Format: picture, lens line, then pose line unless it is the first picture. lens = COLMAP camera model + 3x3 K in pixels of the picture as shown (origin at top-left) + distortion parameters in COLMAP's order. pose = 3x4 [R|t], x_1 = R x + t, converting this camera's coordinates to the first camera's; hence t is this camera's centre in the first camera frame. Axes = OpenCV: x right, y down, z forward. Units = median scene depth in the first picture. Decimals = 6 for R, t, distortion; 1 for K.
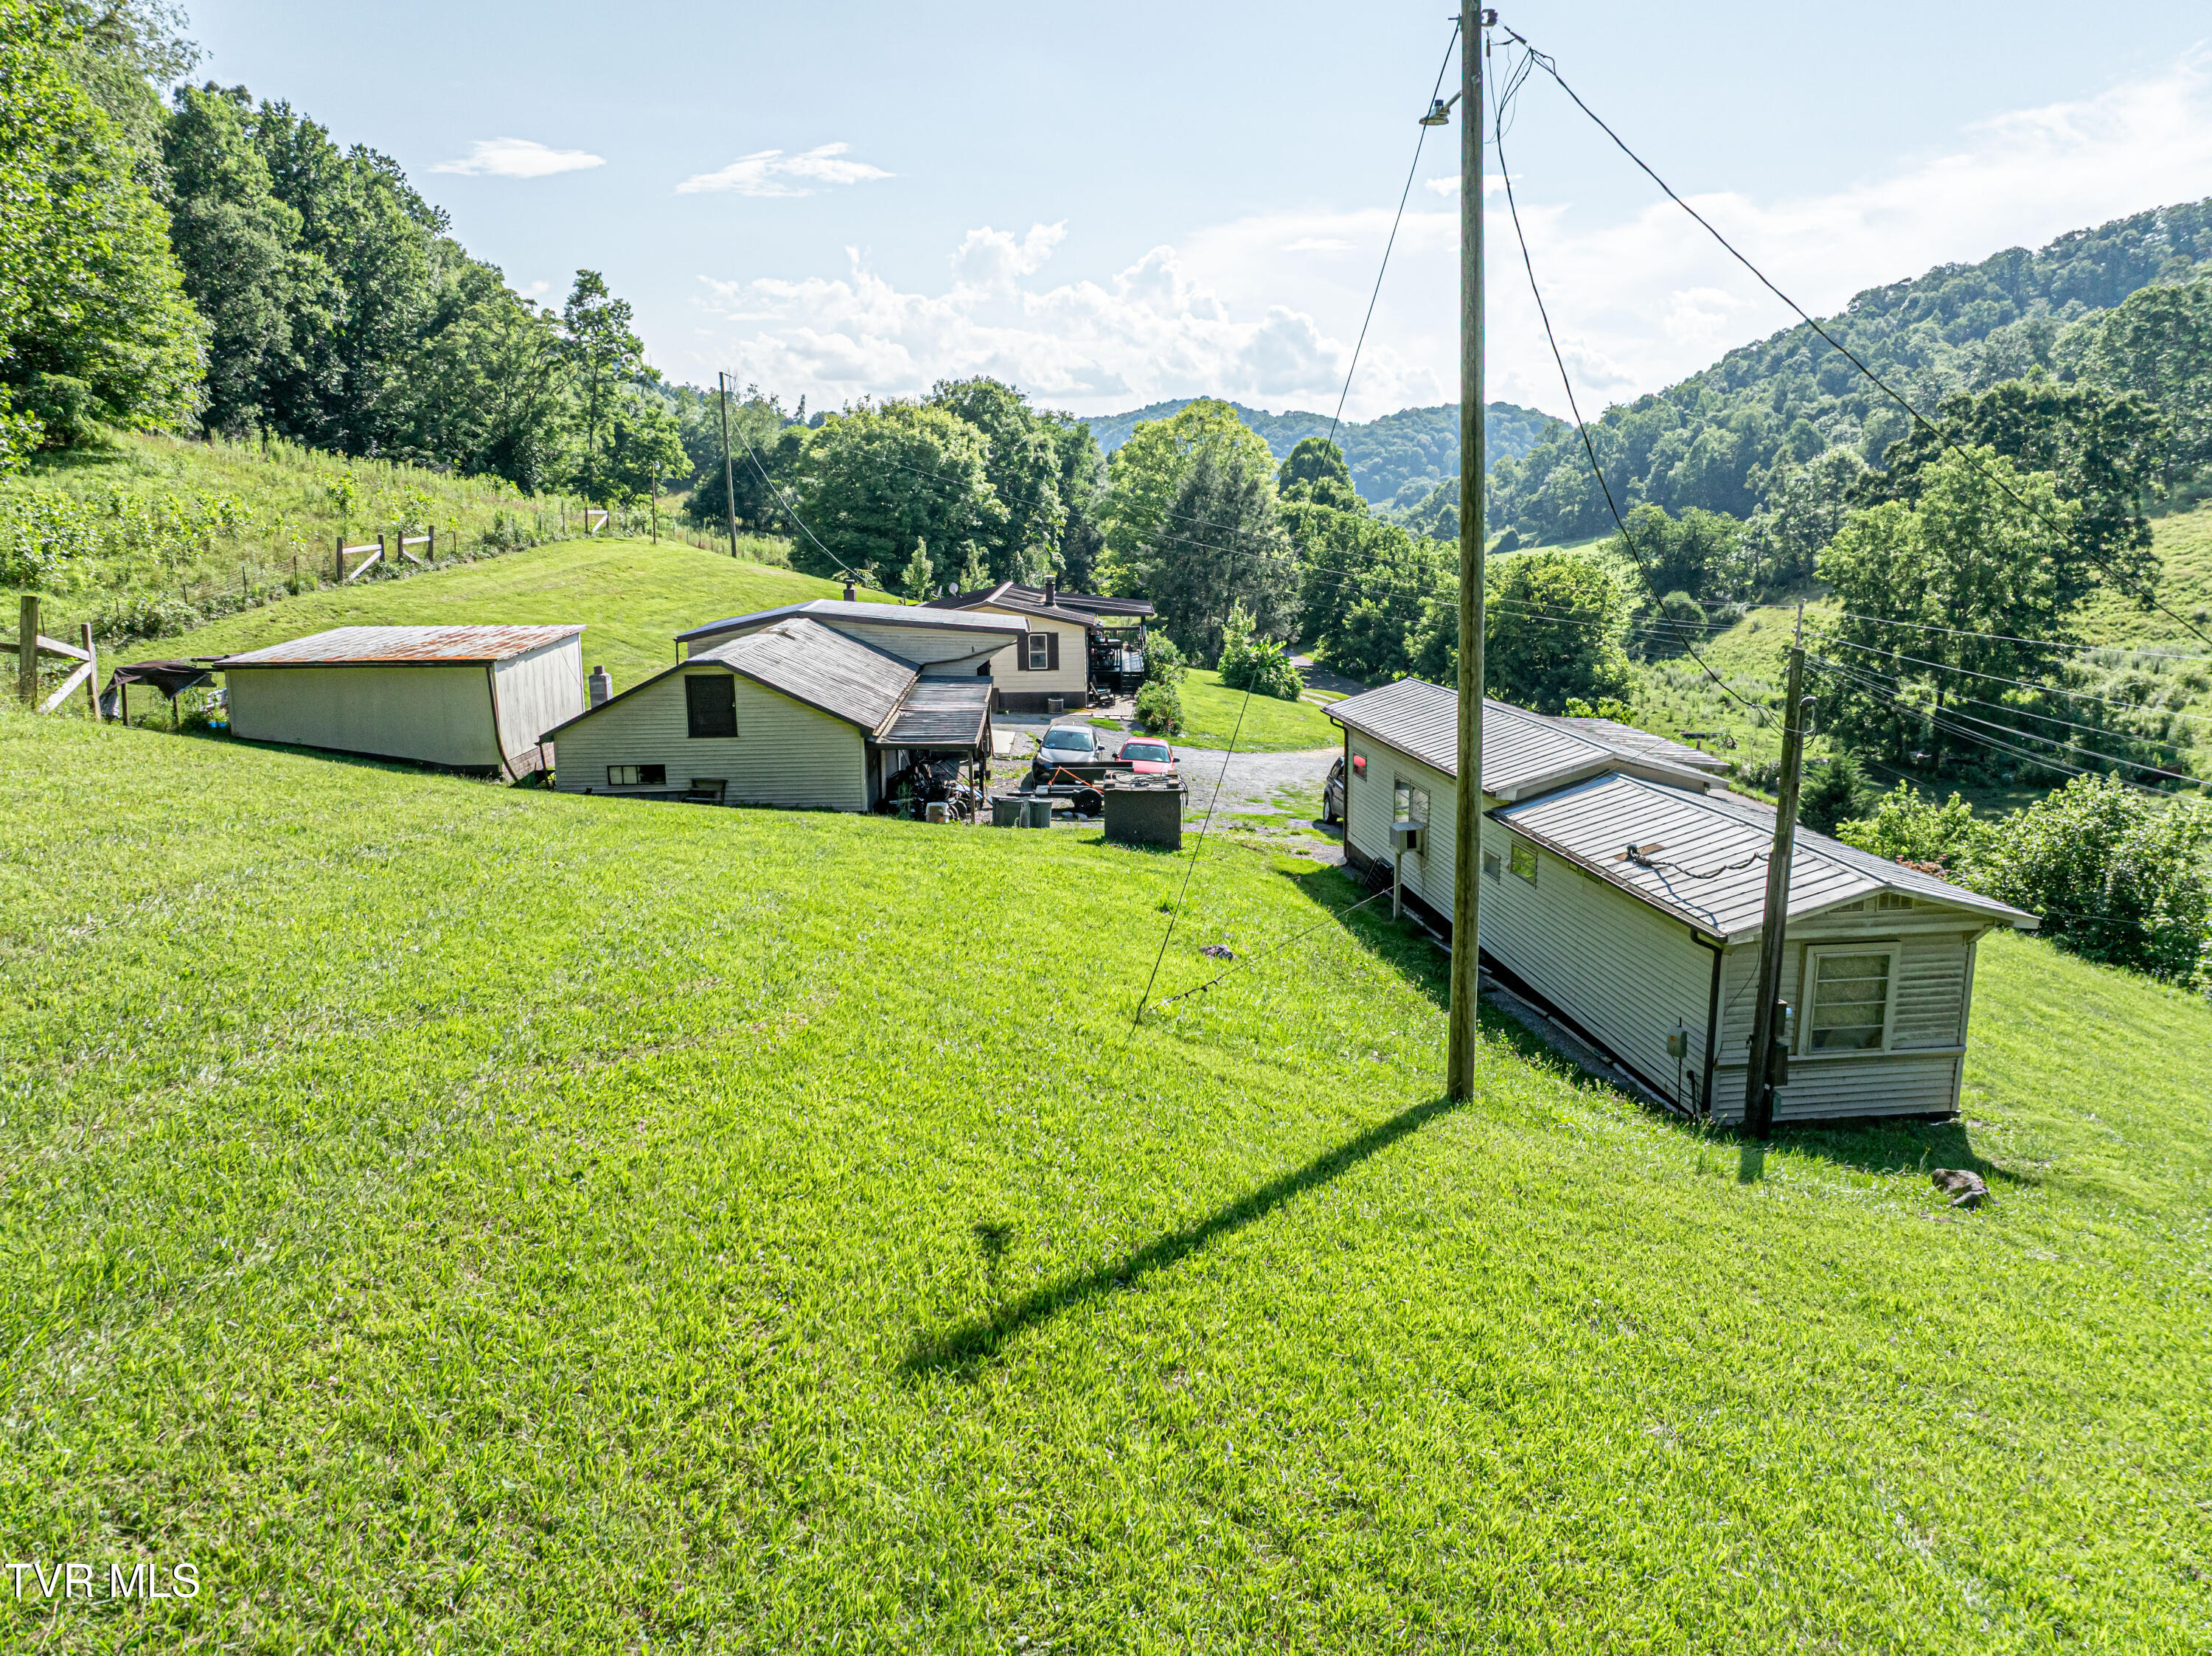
lens RADIAL K [[1560.1, 0, 1114.3], [0, 1560.1, 816.6], [0, 0, 1]] dist [-0.034979, 0.004552]
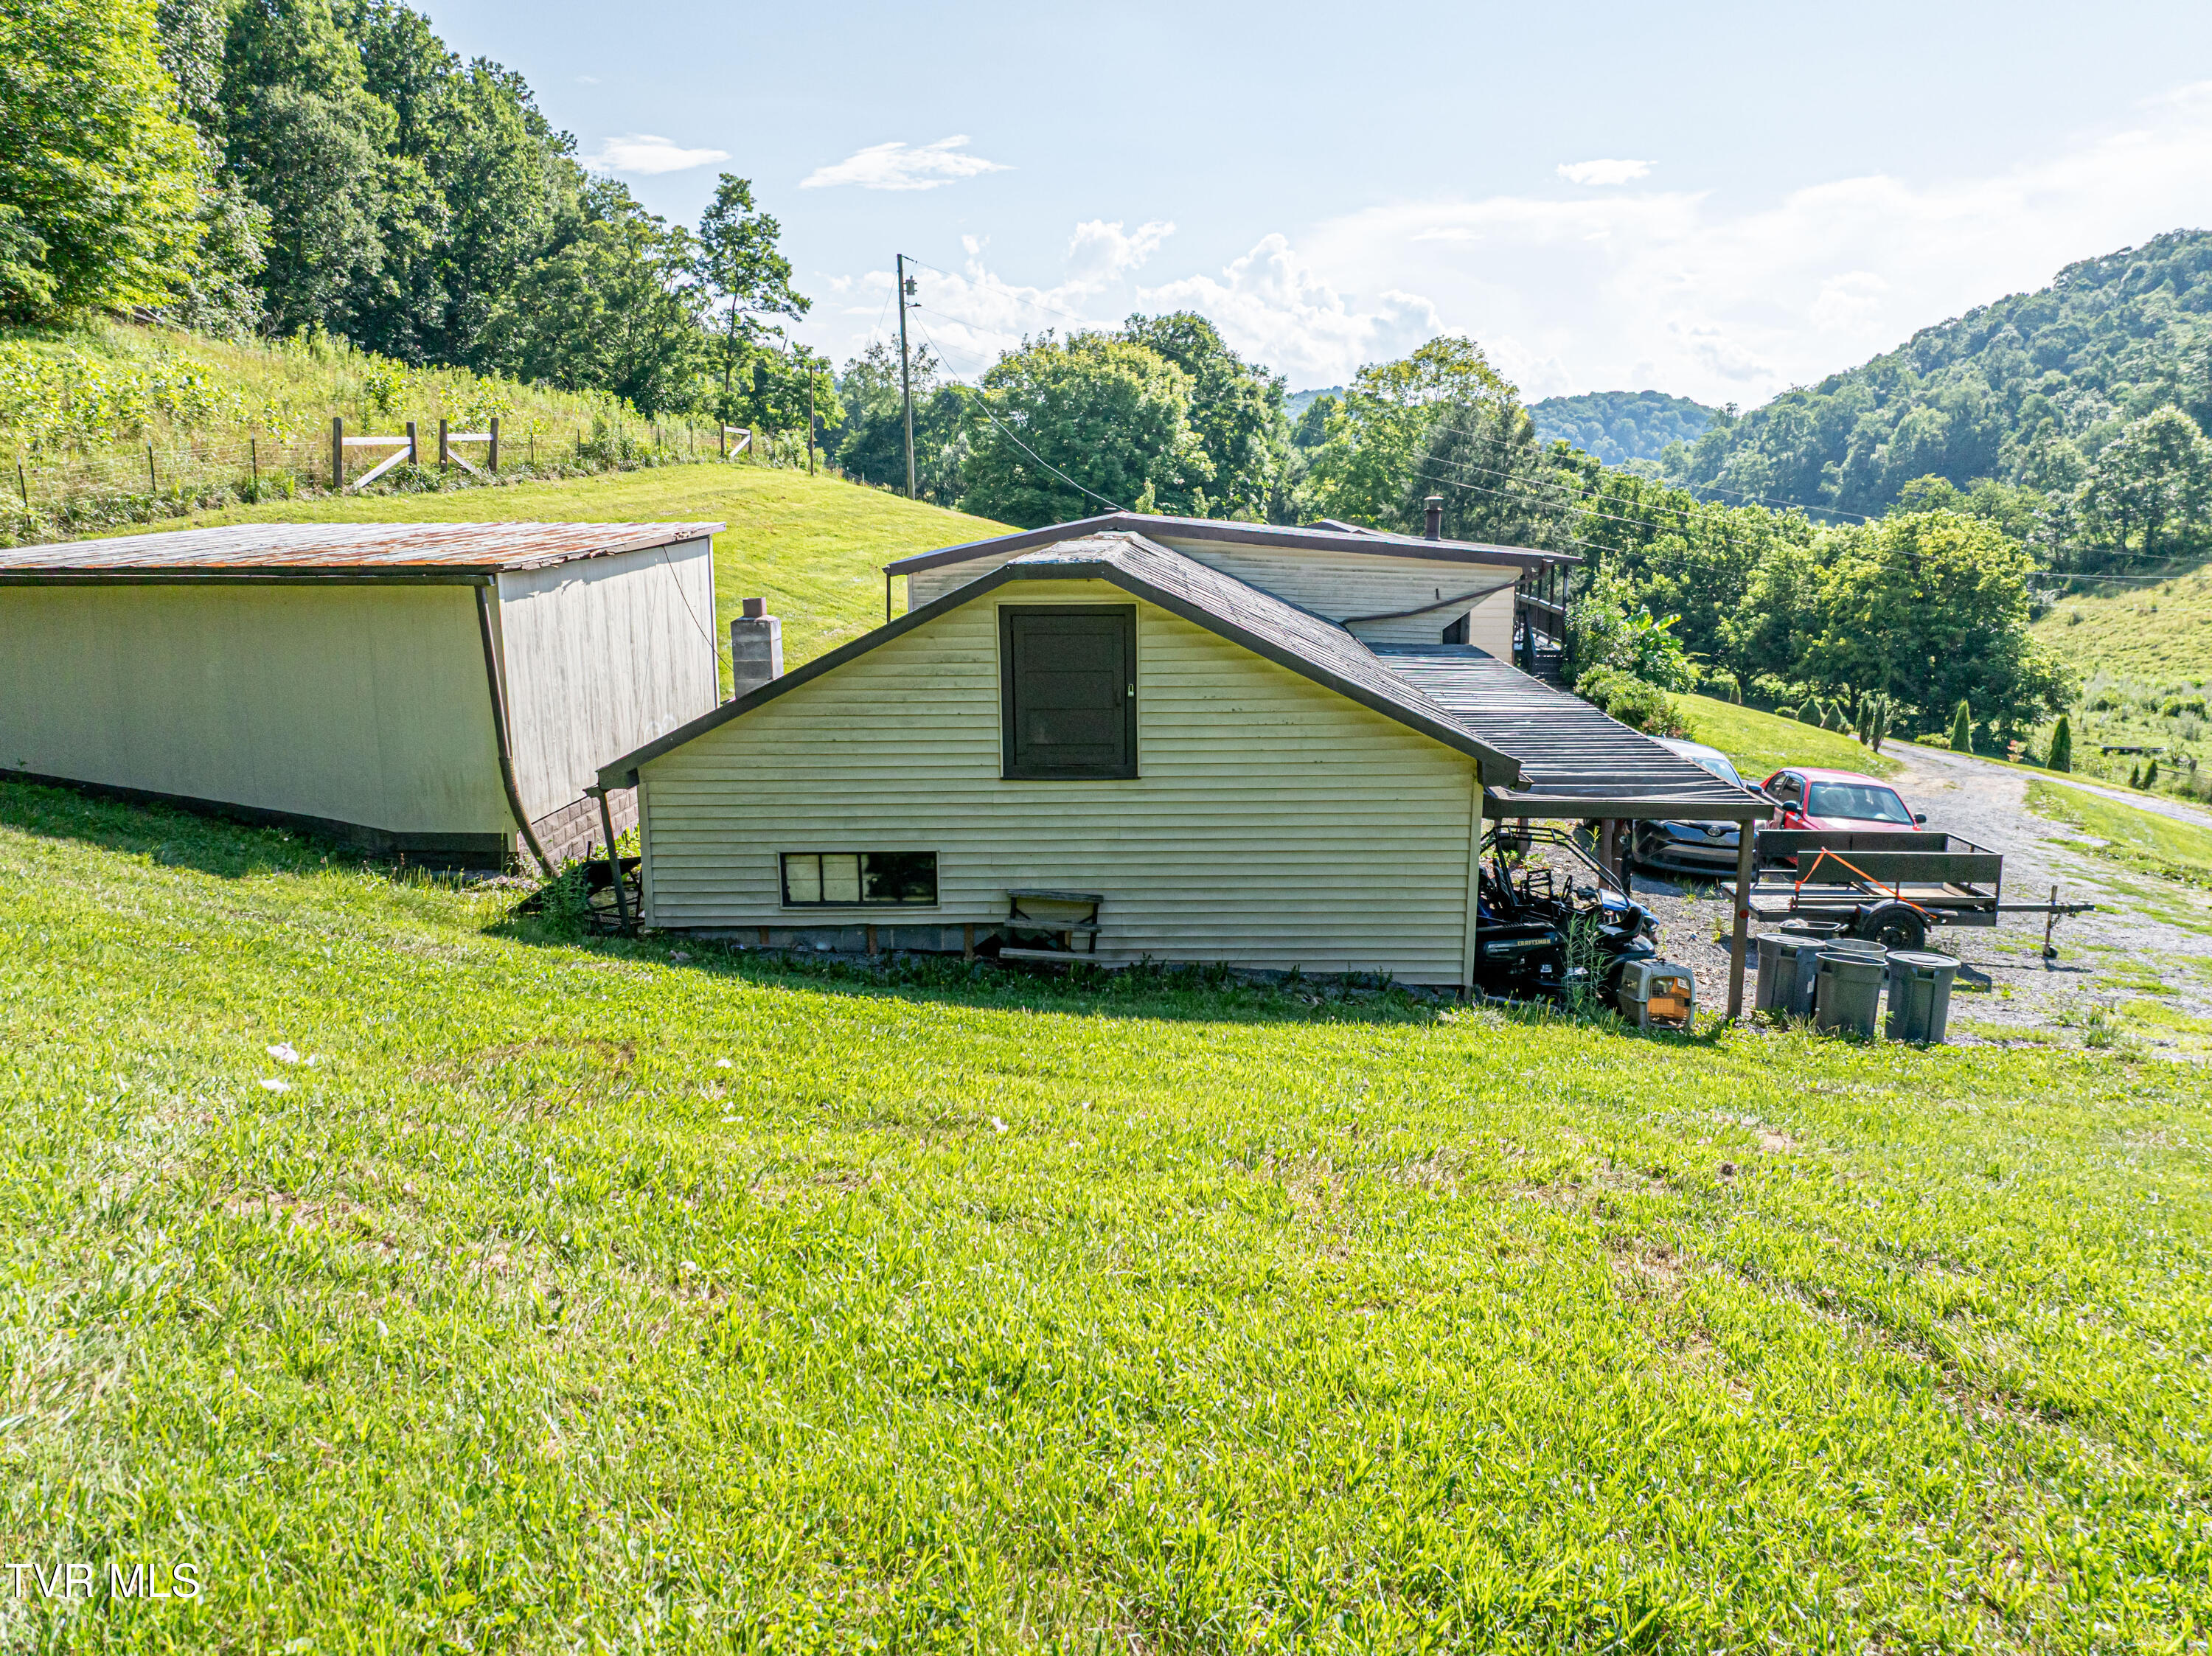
lens RADIAL K [[1560.1, 0, 1114.3], [0, 1560.1, 816.6], [0, 0, 1]] dist [-0.034979, 0.004552]
pose [[0.997002, 0.017964, -0.075256, -0.058565], [-0.017693, 0.999834, 0.004270, -0.011708], [0.075320, -0.002925, 0.997155, 0.169983]]
